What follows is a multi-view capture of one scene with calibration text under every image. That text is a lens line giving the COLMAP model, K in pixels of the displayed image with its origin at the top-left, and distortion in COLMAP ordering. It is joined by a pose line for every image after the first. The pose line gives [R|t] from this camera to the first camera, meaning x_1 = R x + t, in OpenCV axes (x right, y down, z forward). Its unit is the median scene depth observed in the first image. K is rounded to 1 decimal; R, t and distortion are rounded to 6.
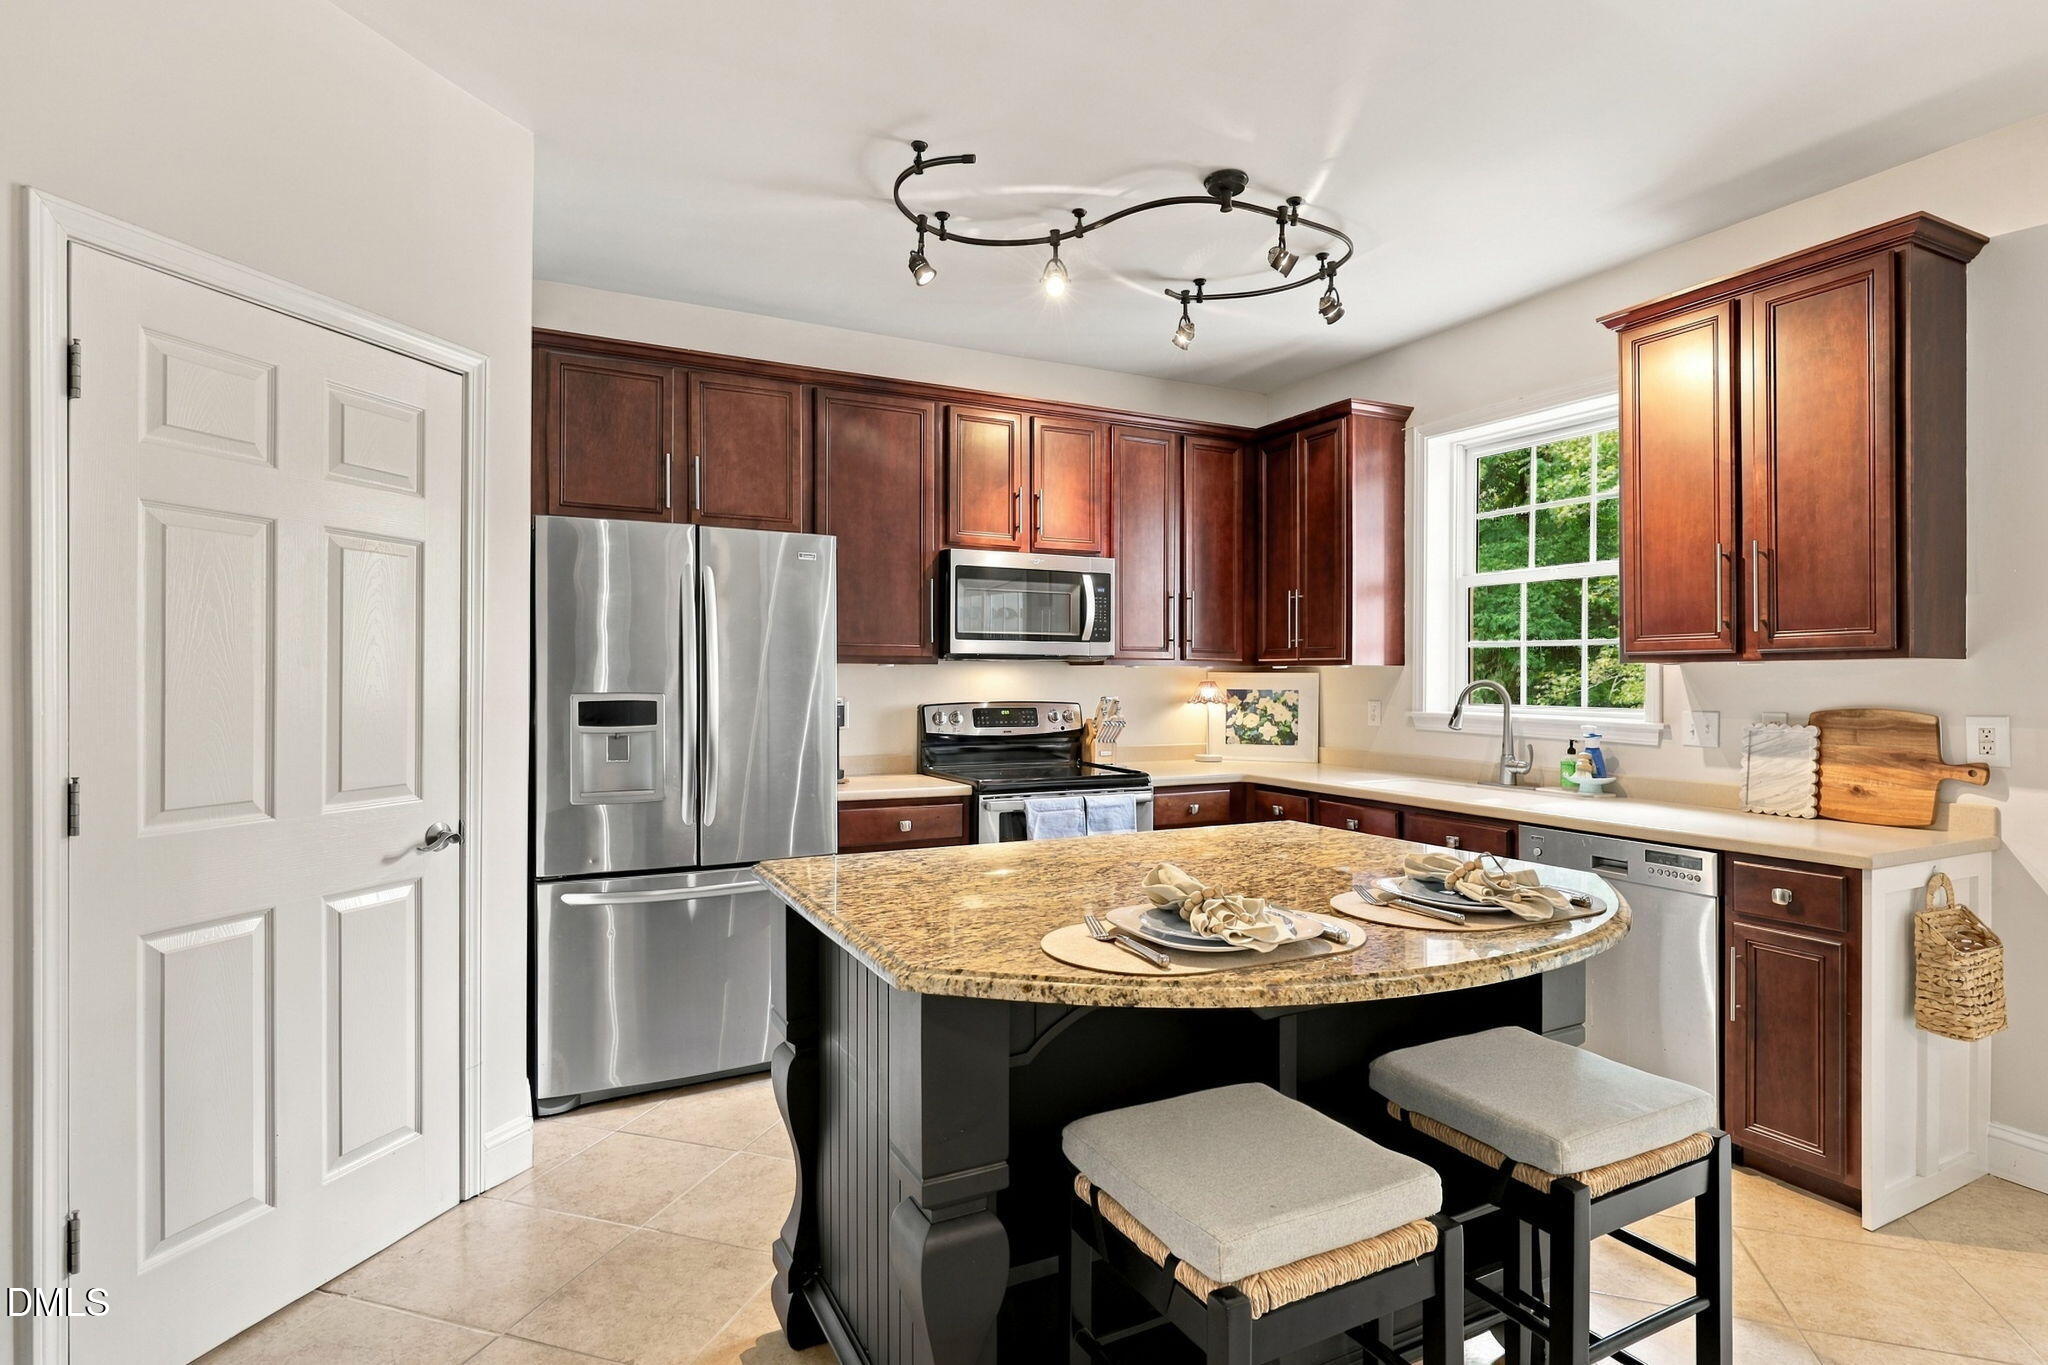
lens RADIAL K [[1003.9, 0, 1024.0], [0, 1003.9, 682.5], [0, 0, 1]] dist [0.001862, -0.000039]
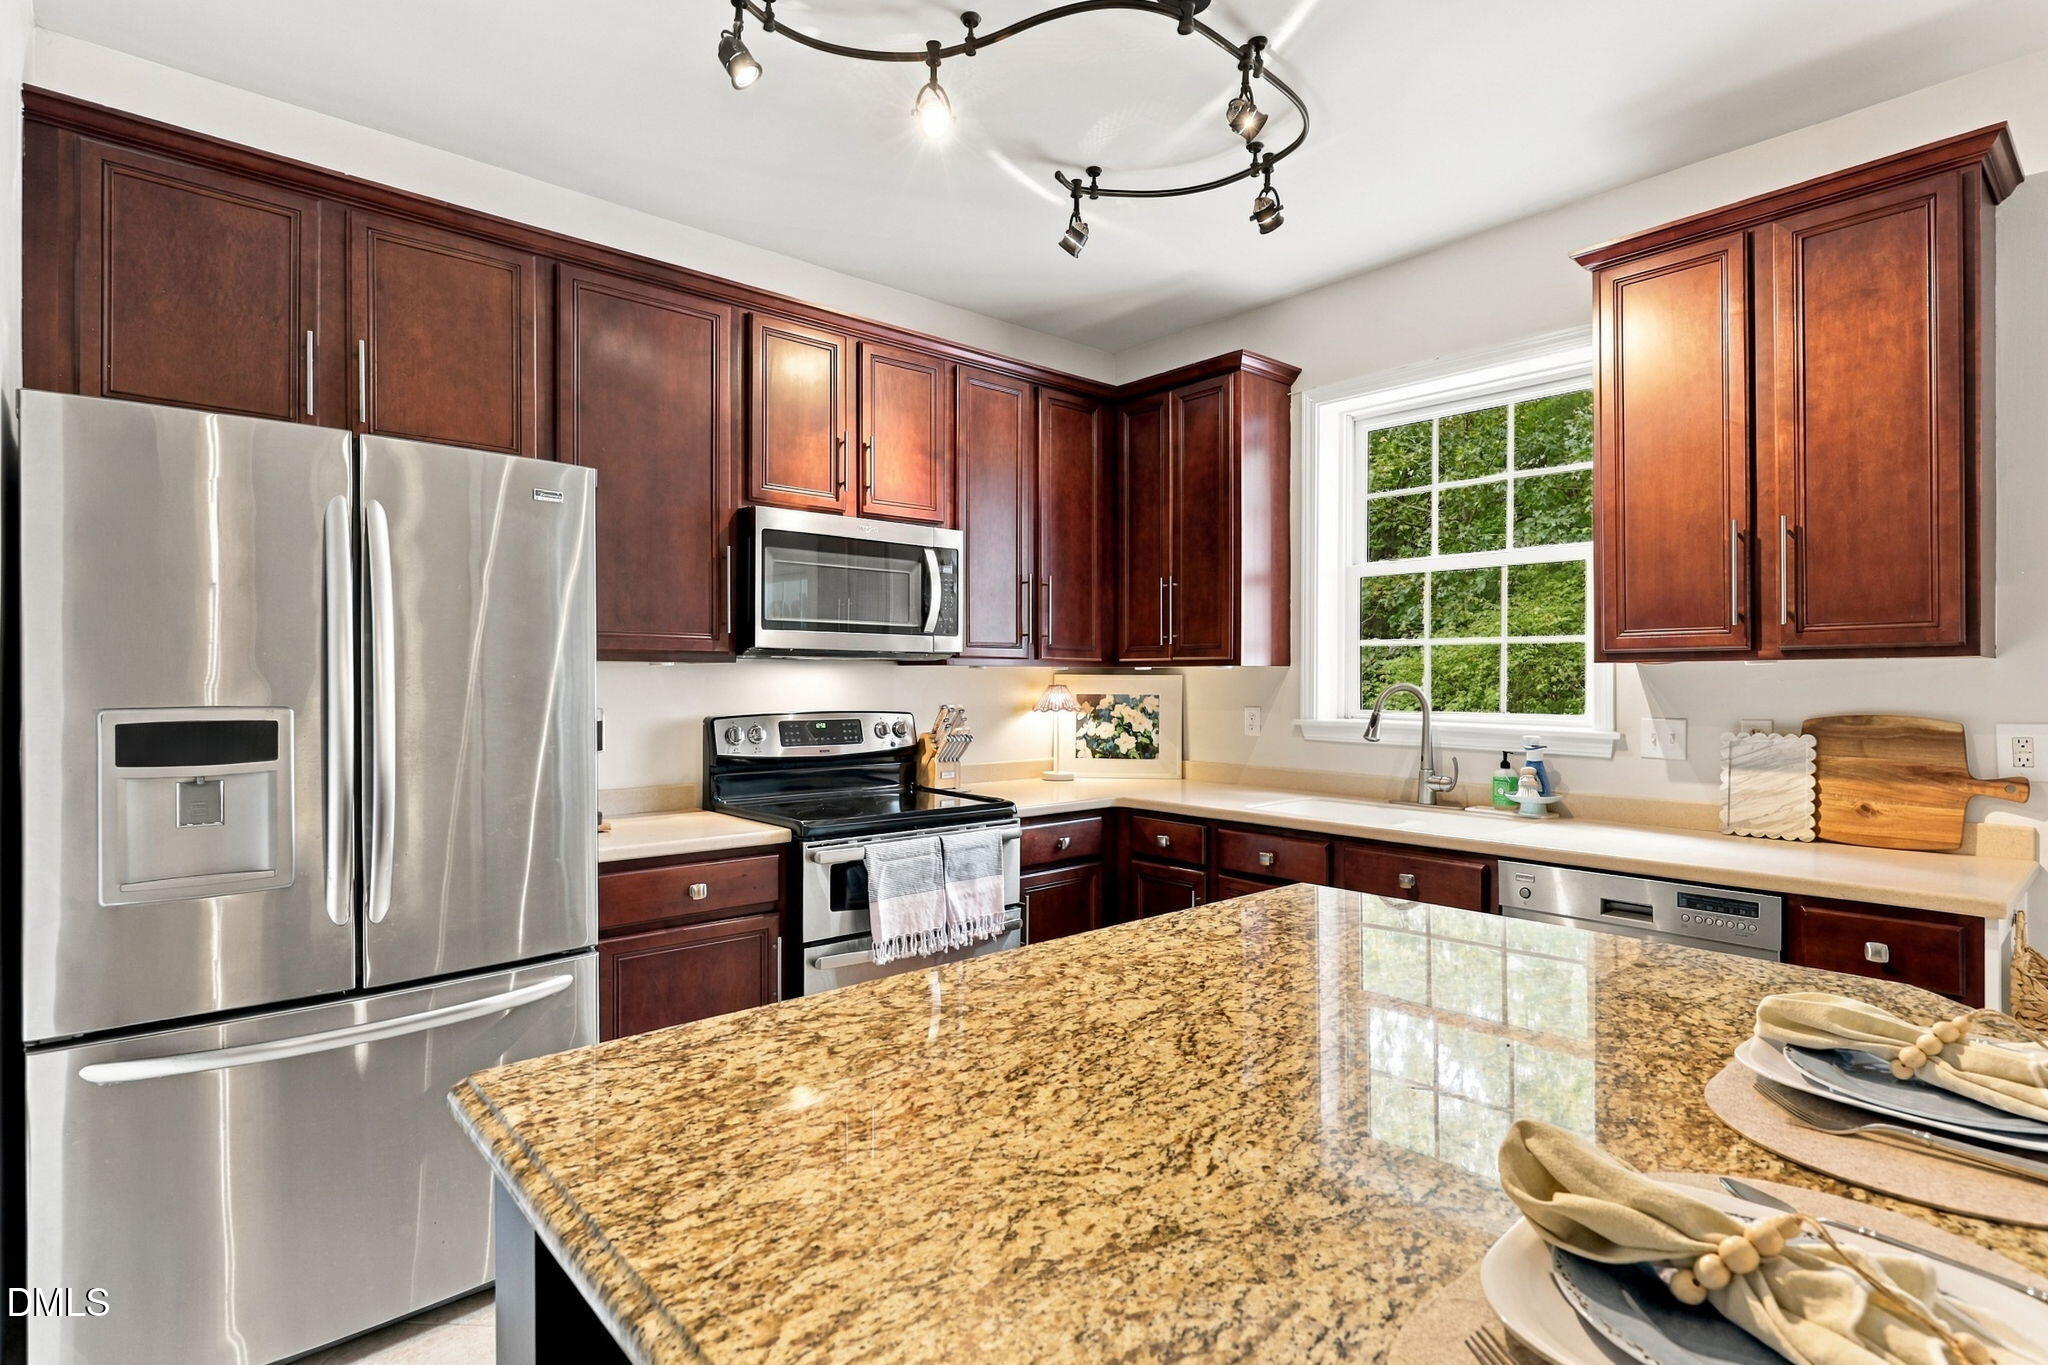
lens RADIAL K [[1003.9, 0, 1024.0], [0, 1003.9, 682.5], [0, 0, 1]] dist [0.001862, -0.000039]
pose [[0.969489, -0.001809, 0.245129, -0.065075], [0.002572, 0.999993, -0.002793, -0.001189], [-0.245122, 0.003339, 0.969487, 0.246349]]
